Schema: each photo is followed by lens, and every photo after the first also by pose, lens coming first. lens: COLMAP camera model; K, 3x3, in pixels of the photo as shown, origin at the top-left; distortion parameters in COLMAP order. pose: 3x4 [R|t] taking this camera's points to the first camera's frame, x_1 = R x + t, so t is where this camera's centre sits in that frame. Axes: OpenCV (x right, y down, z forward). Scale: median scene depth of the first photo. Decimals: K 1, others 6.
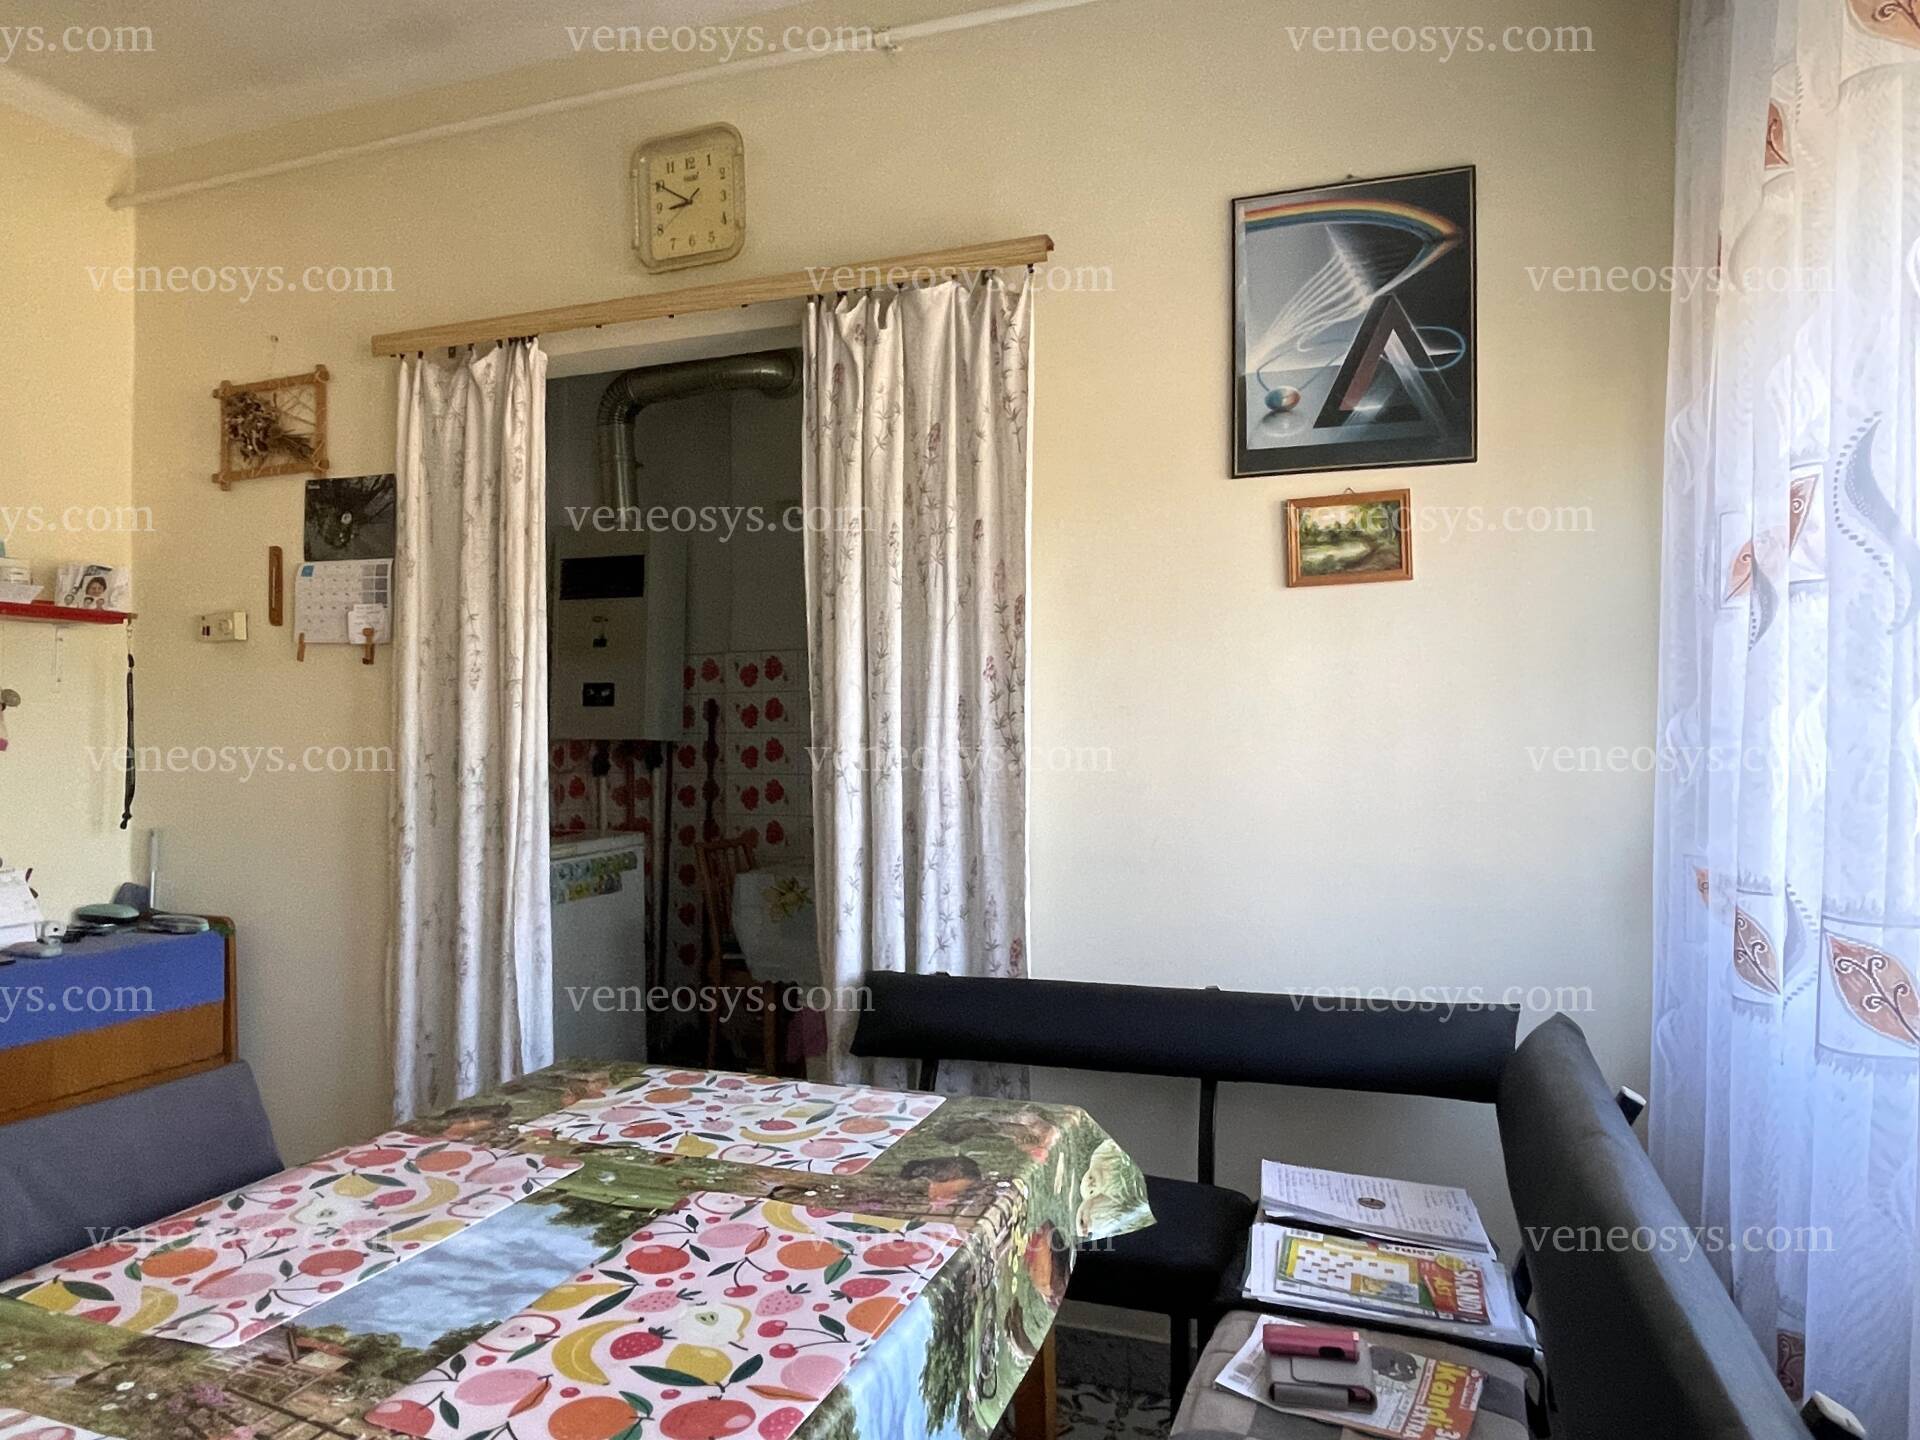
lens RADIAL K [[1219.1, 0, 948.8], [0, 1219.1, 732.2], [0, 0, 1]] dist [-0.003350, 0.002258]
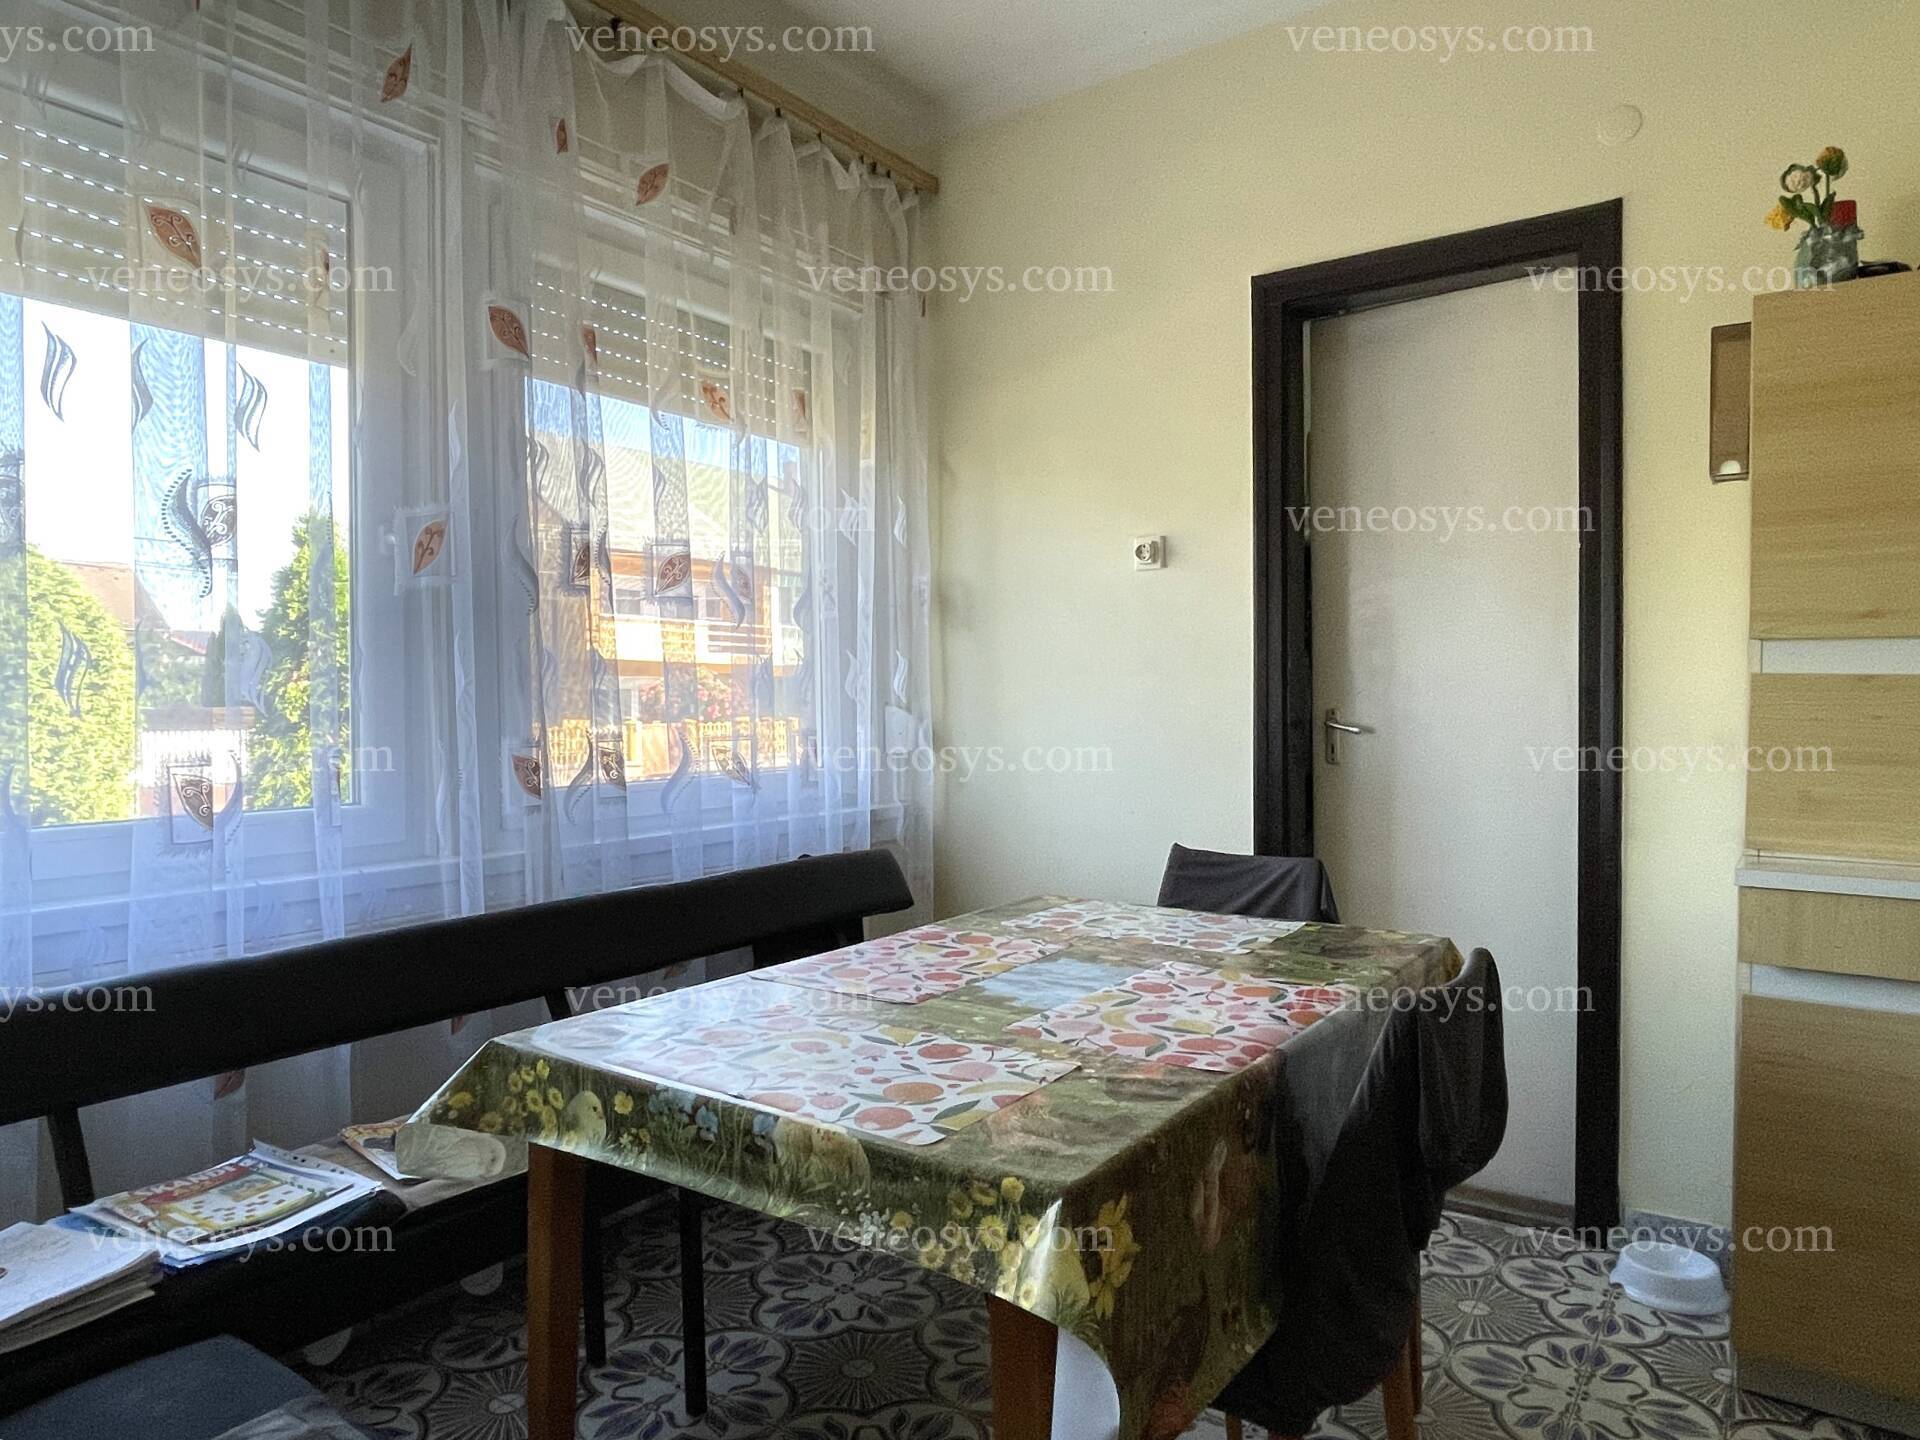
lens RADIAL K [[1219.1, 0, 963.5], [0, 1219.1, 709.5], [0, 0, 1]] dist [-0.003350, 0.002258]
pose [[-0.968524, 0.010928, 0.248681, -0.462514], [0.014410, 0.999822, 0.012184, 0.049734], [-0.248503, 0.015384, -0.968509, 1.763190]]
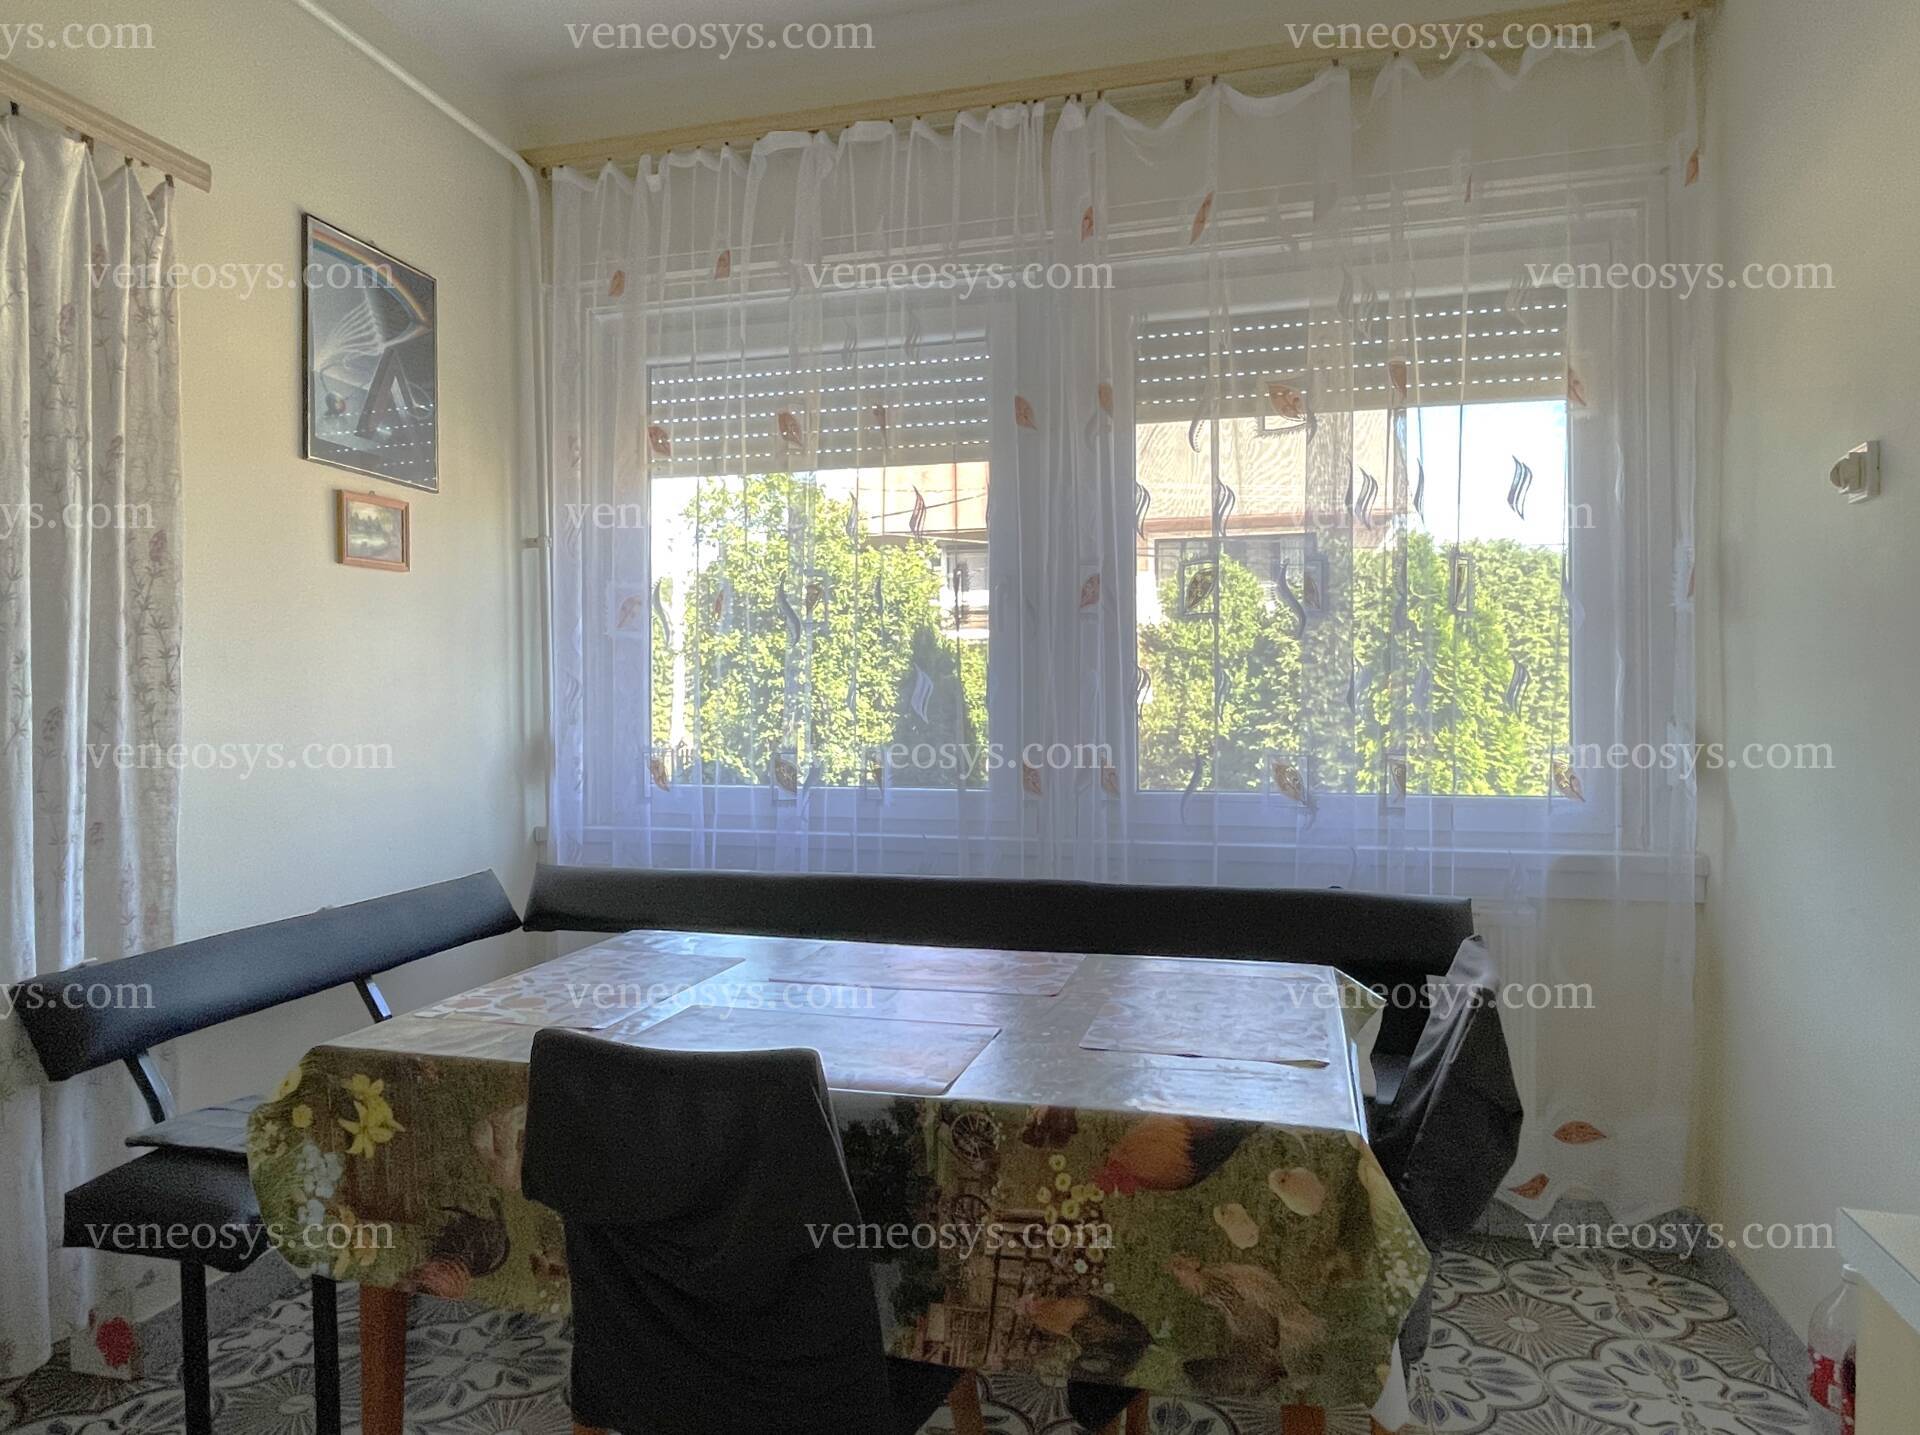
lens RADIAL K [[1219.1, 0, 954.6], [0, 1219.1, 723.8], [0, 0, 1]] dist [-0.003350, 0.002258]
pose [[-0.094801, -0.009844, 0.995448, -1.365202], [0.008656, 0.999905, 0.010712, 0.043504], [-0.995459, 0.009632, -0.094706, 0.733139]]
